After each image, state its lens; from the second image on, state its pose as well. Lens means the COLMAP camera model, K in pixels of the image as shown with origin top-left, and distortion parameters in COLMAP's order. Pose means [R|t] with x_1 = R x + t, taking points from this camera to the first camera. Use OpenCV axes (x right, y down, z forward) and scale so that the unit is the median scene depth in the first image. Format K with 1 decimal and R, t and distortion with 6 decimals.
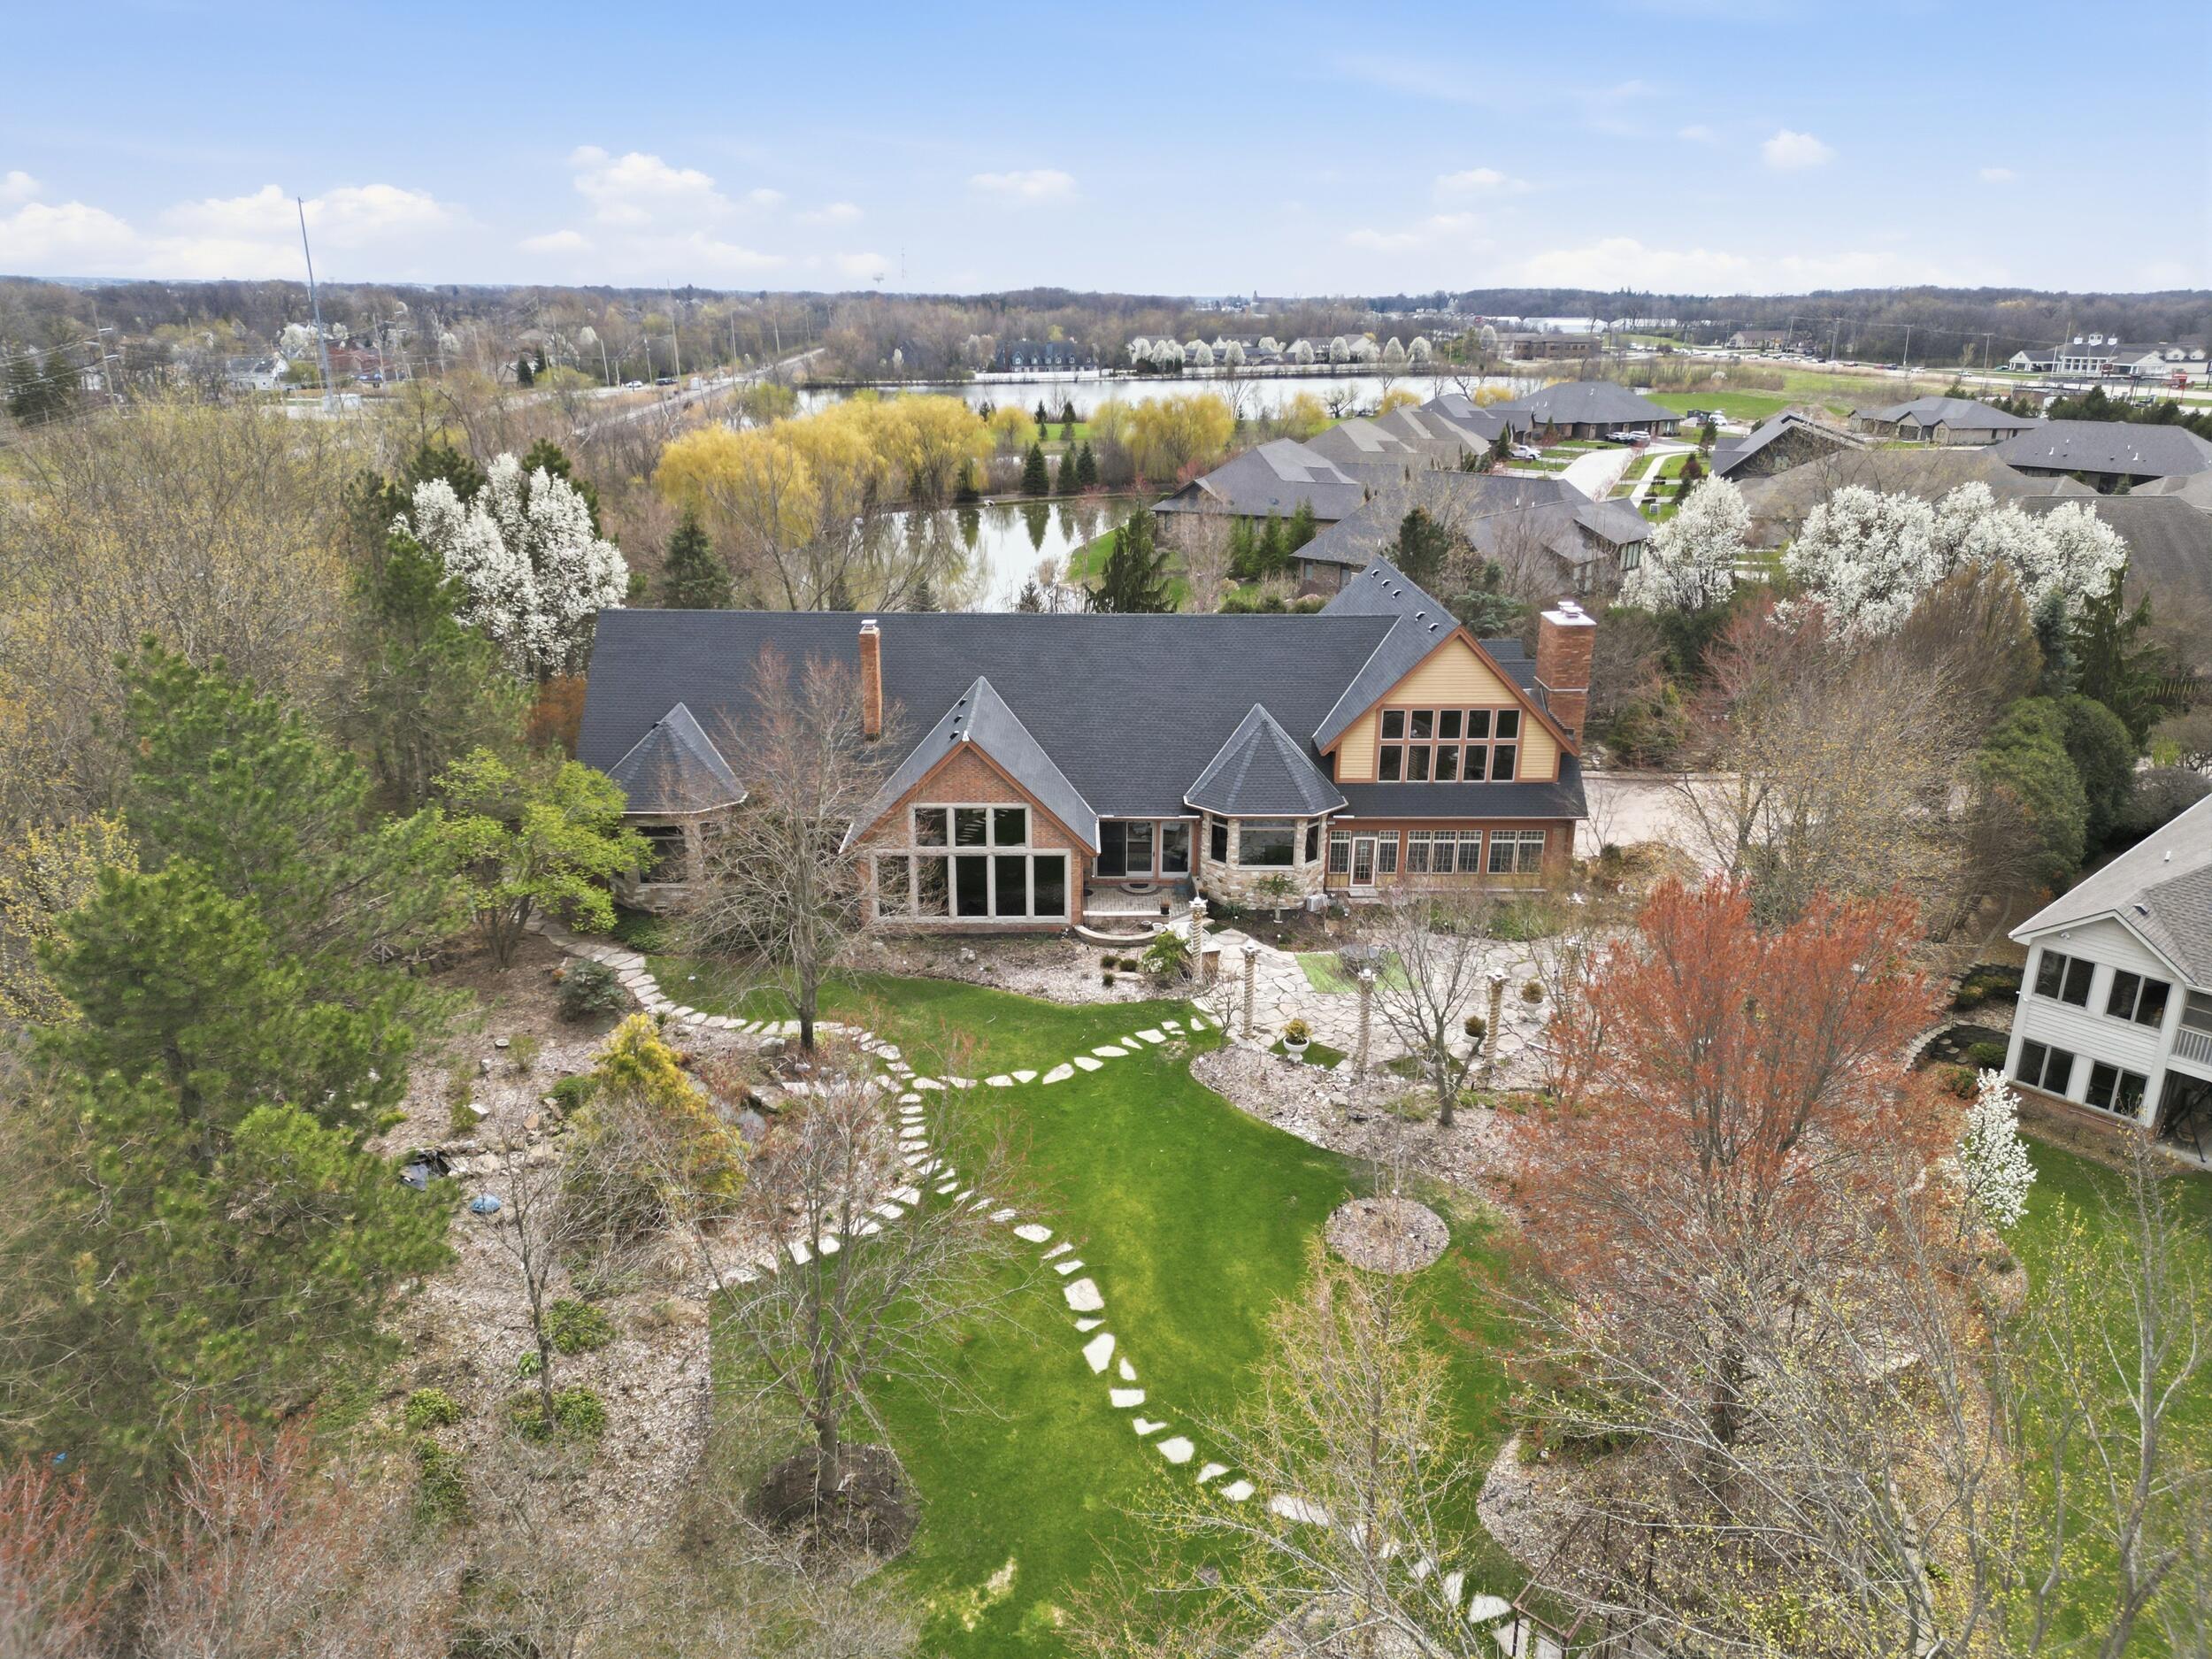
lens RADIAL K [[1523.7, 0, 1119.3], [0, 1523.7, 828.8], [0, 0, 1]] dist [0.069833, -0.062822]
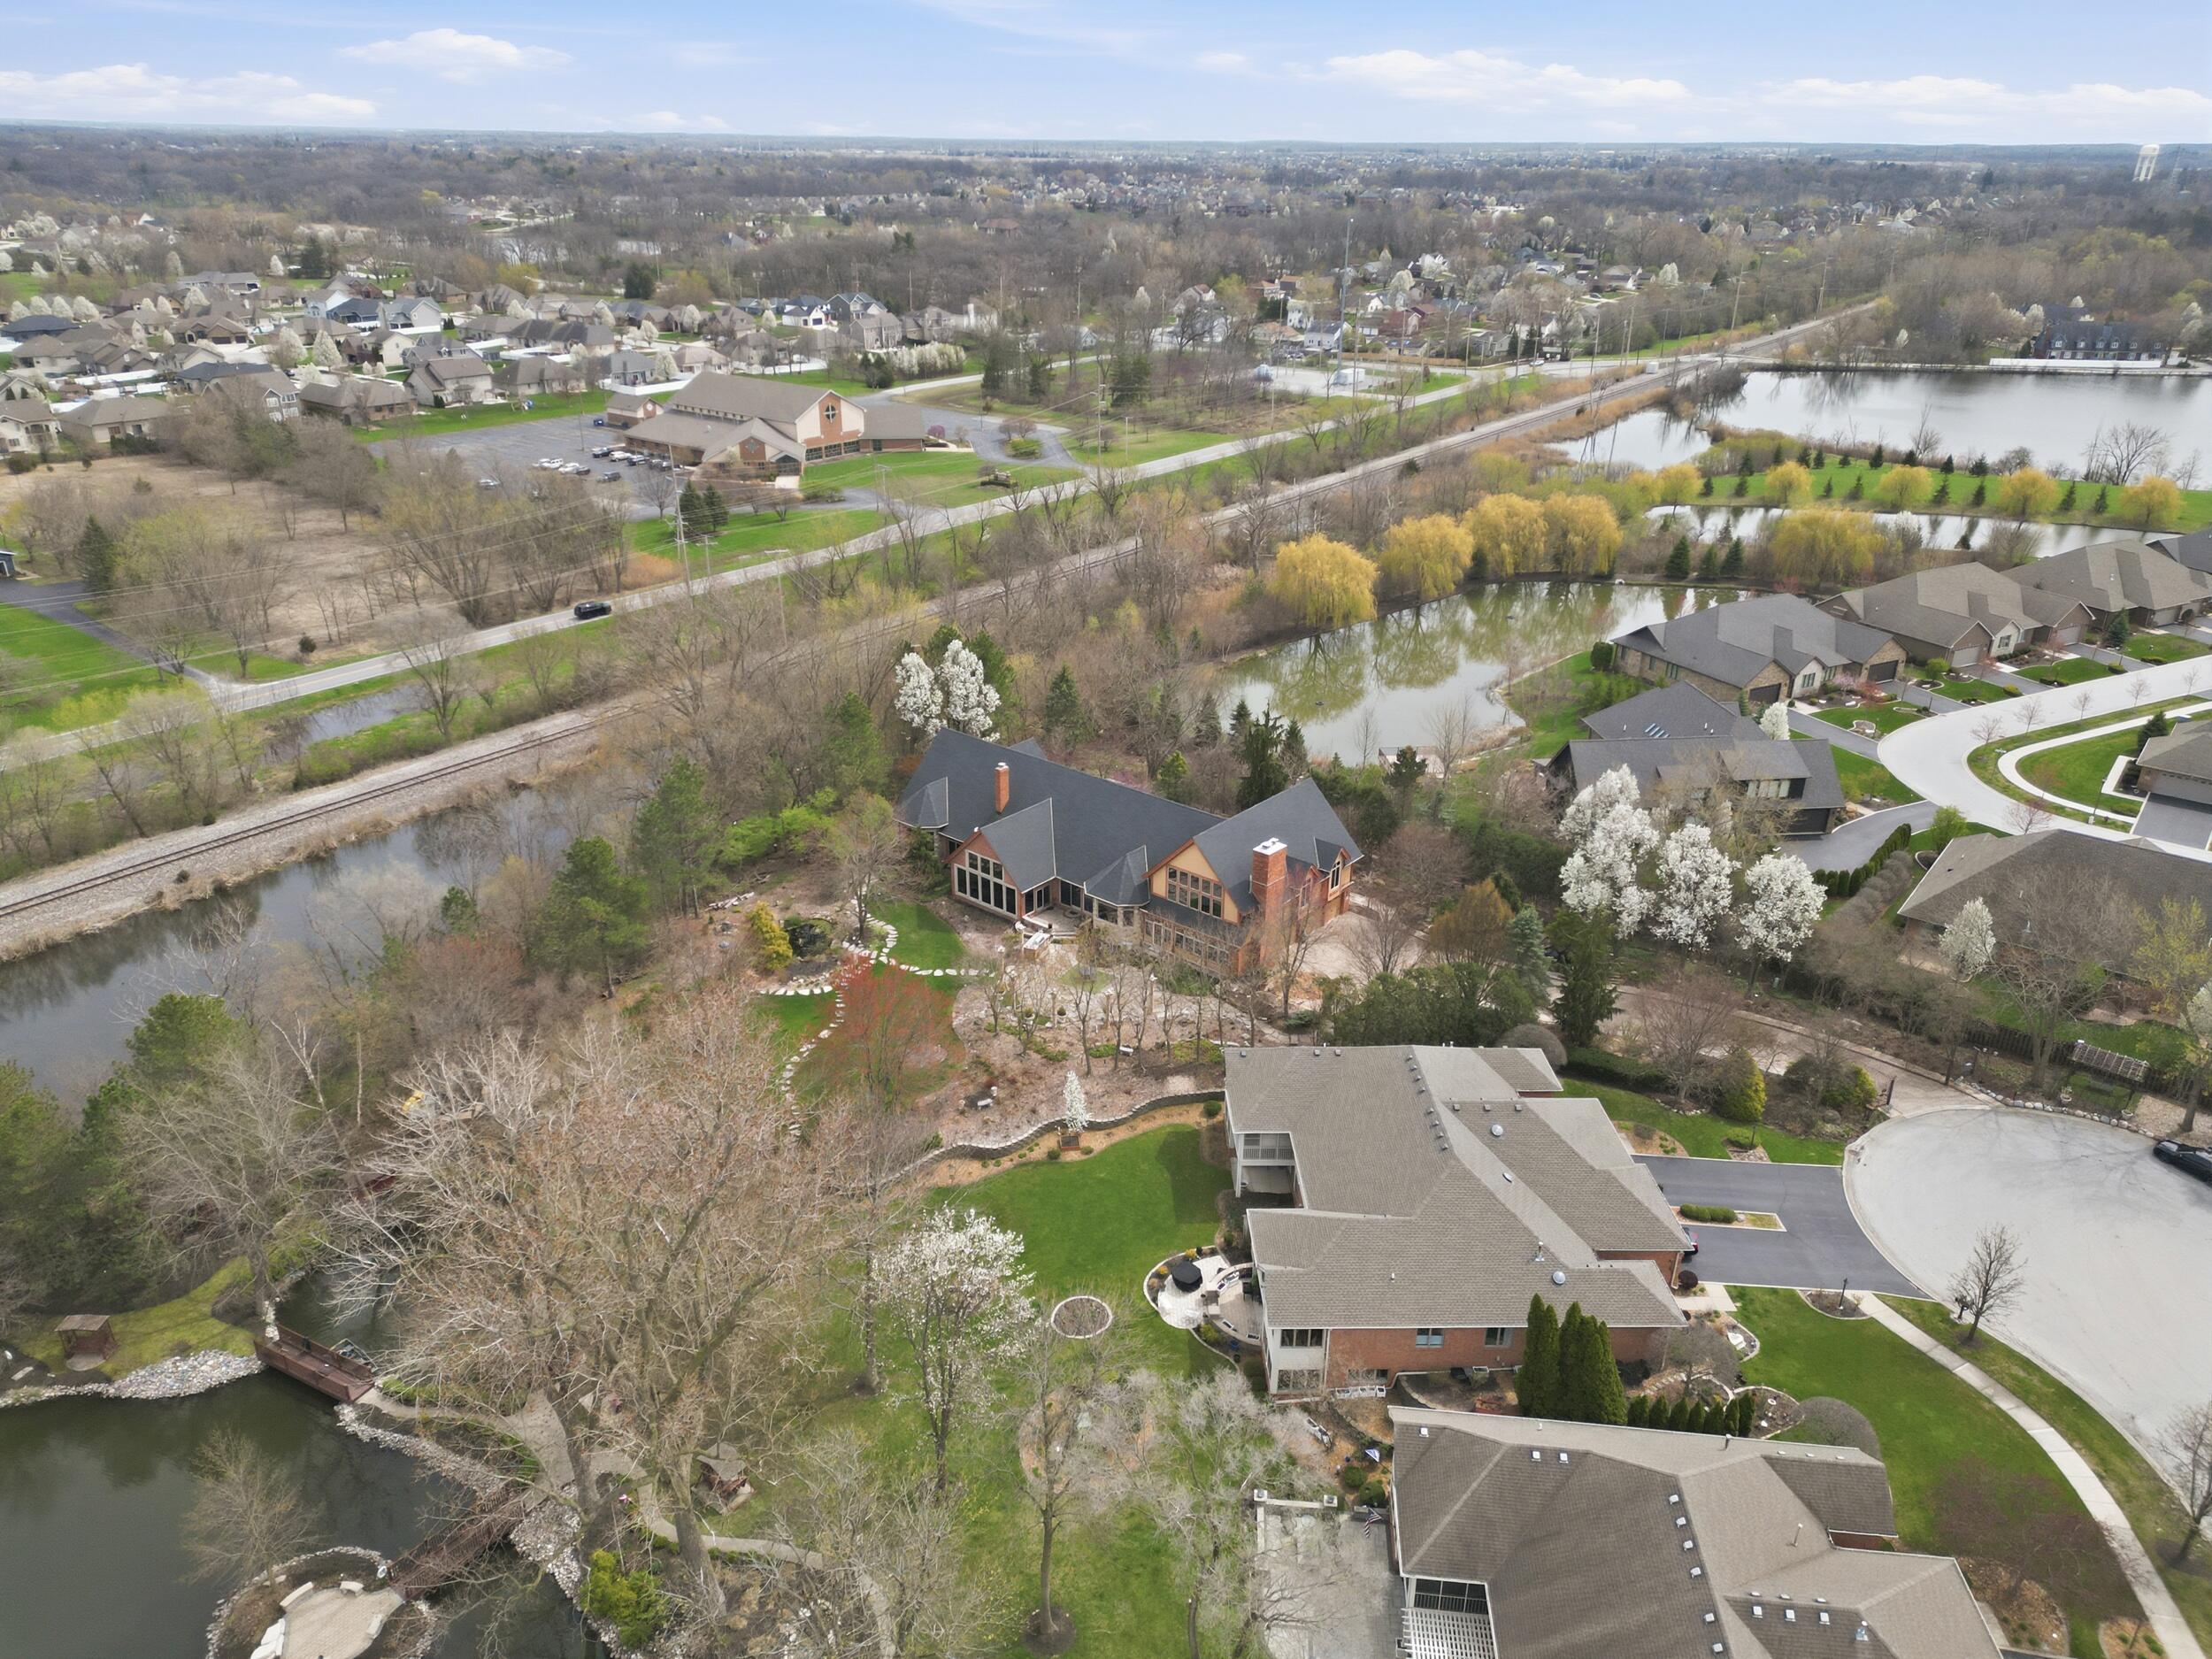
lens RADIAL K [[1523.7, 0, 1111.8], [0, 1523.7, 846.5], [0, 0, 1]] dist [0.069833, -0.062822]
pose [[0.747141, 0.271864, -0.606523, 0.396148], [-0.215199, 0.962315, 0.166249, -0.125409], [0.628863, 0.006312, 0.777490, -0.184709]]
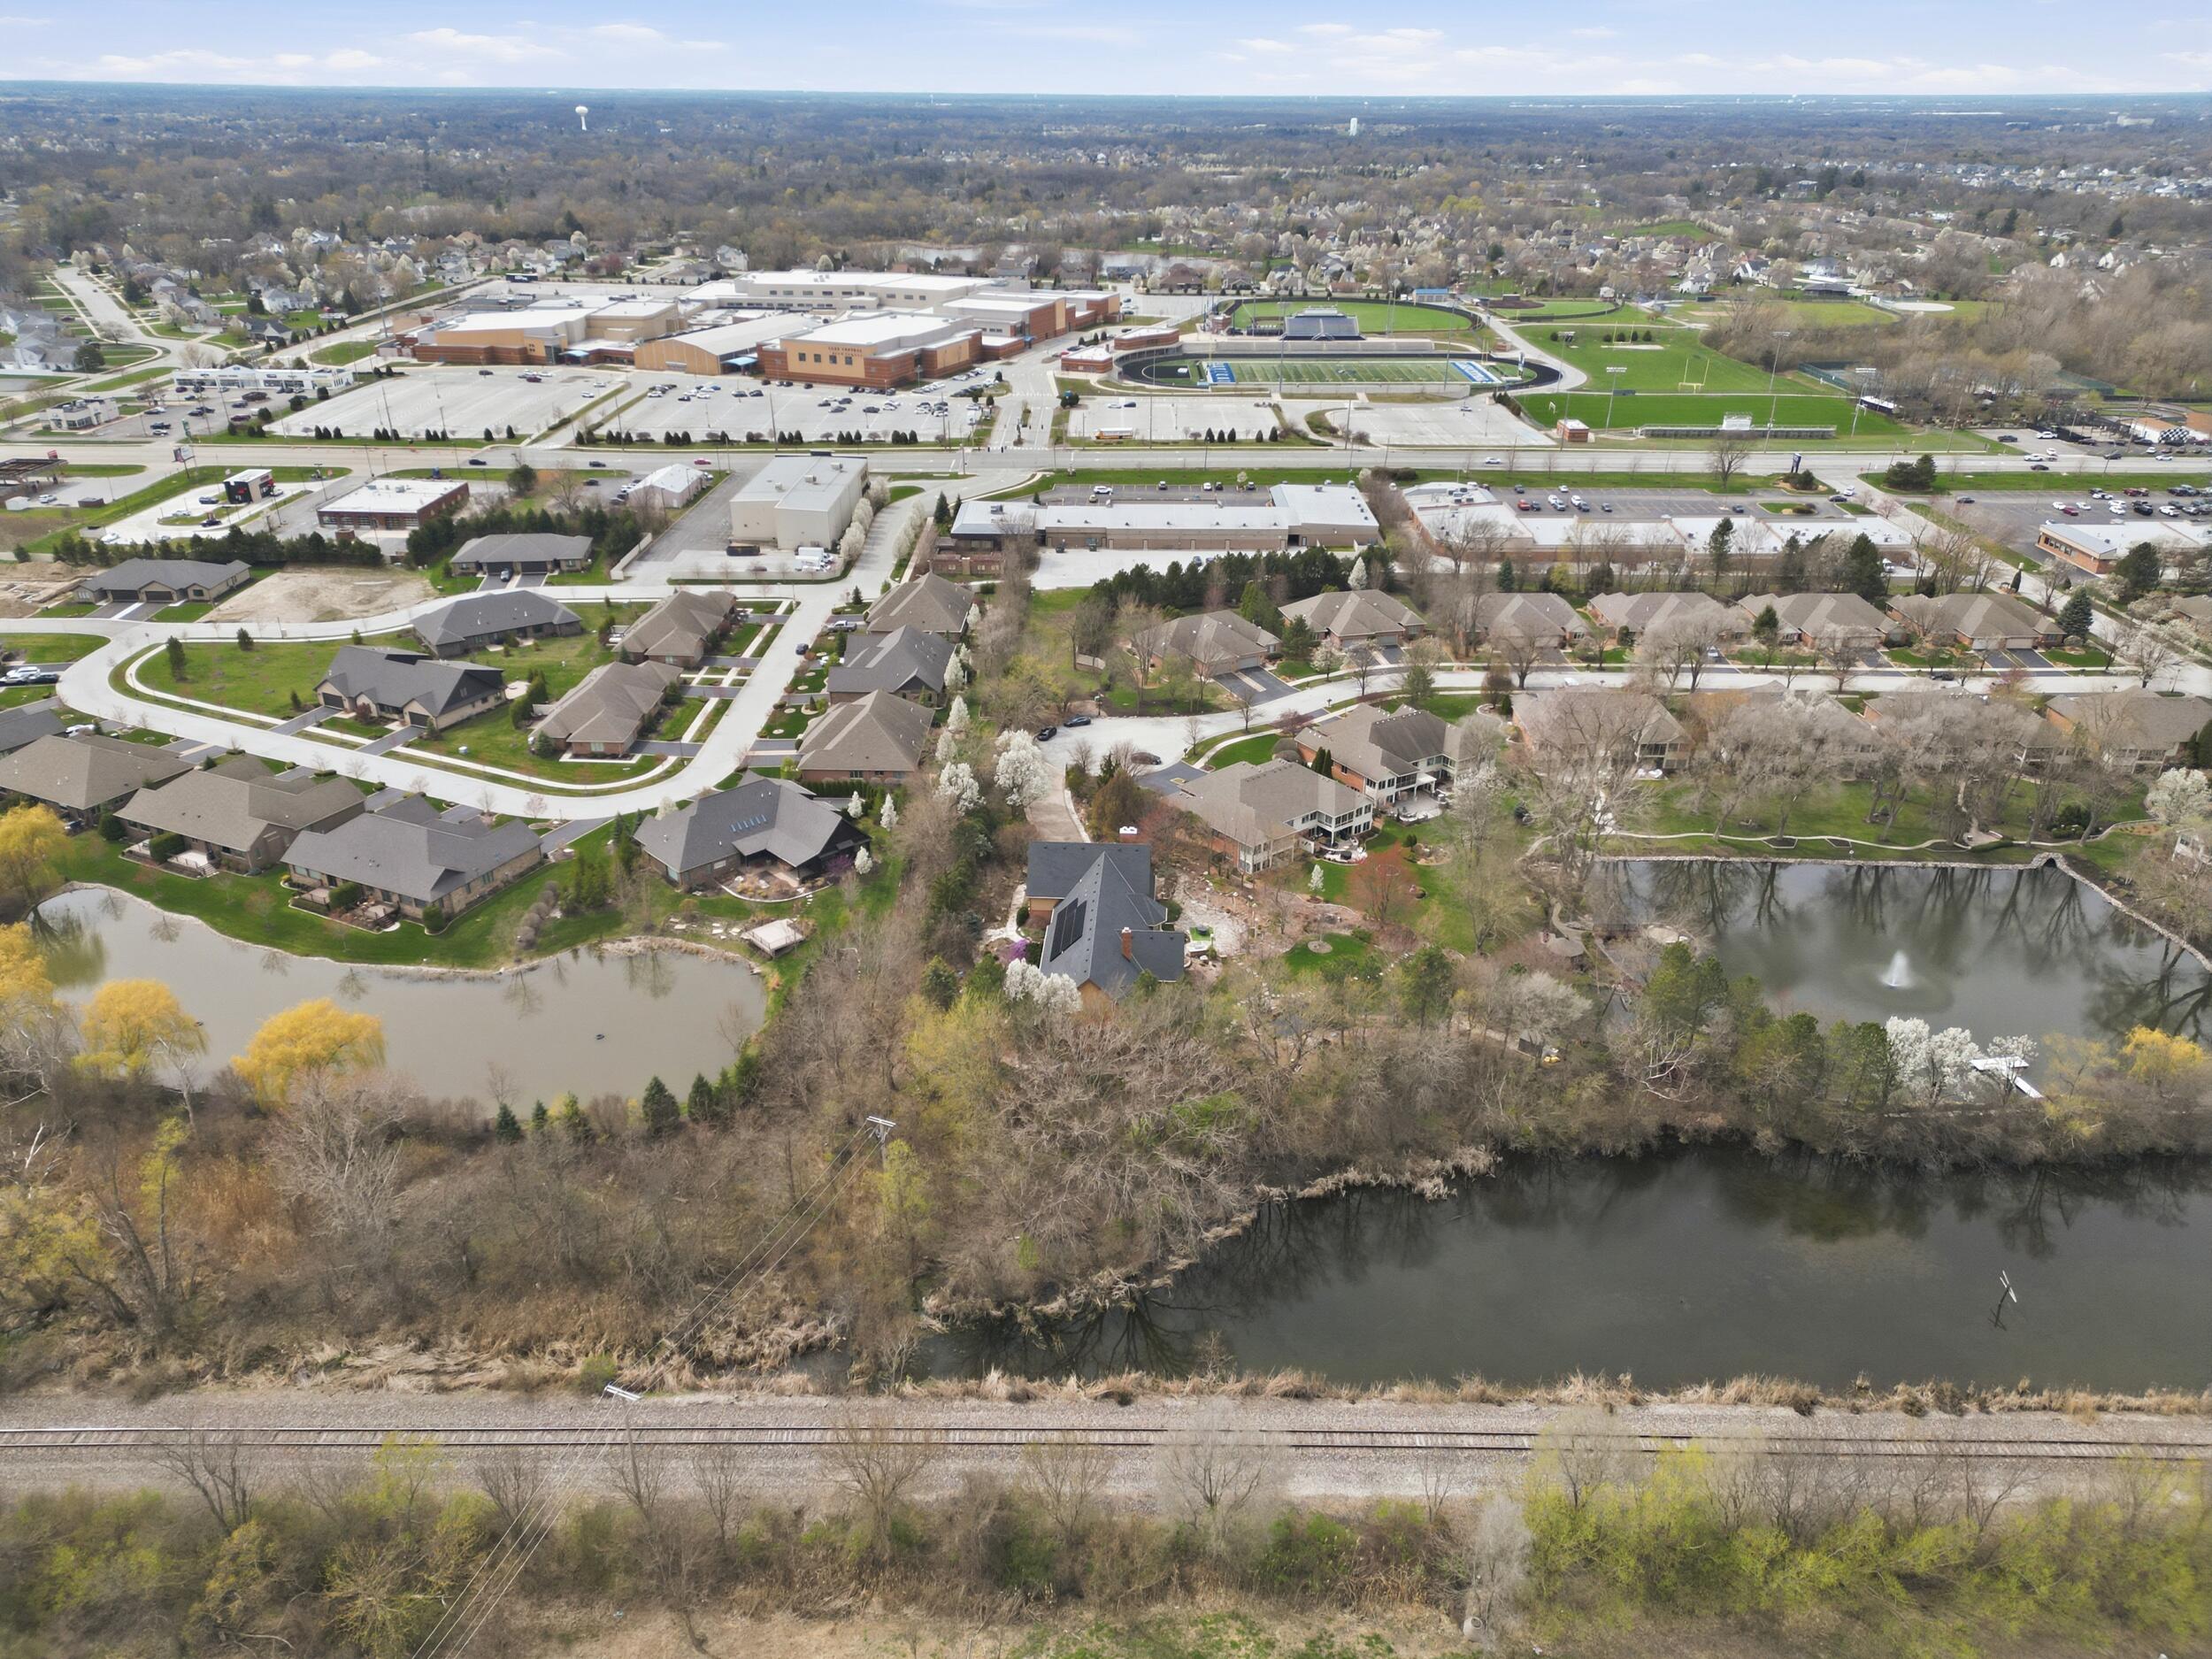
lens RADIAL K [[1523.7, 0, 1114.4], [0, 1523.7, 847.8], [0, 0, 1]] dist [0.069833, -0.062822]
pose [[0.081260, -0.453322, 0.887635, -0.838309], [0.318538, 0.855685, 0.407843, -0.461084], [-0.944421, 0.249604, 0.213933, 0.090869]]
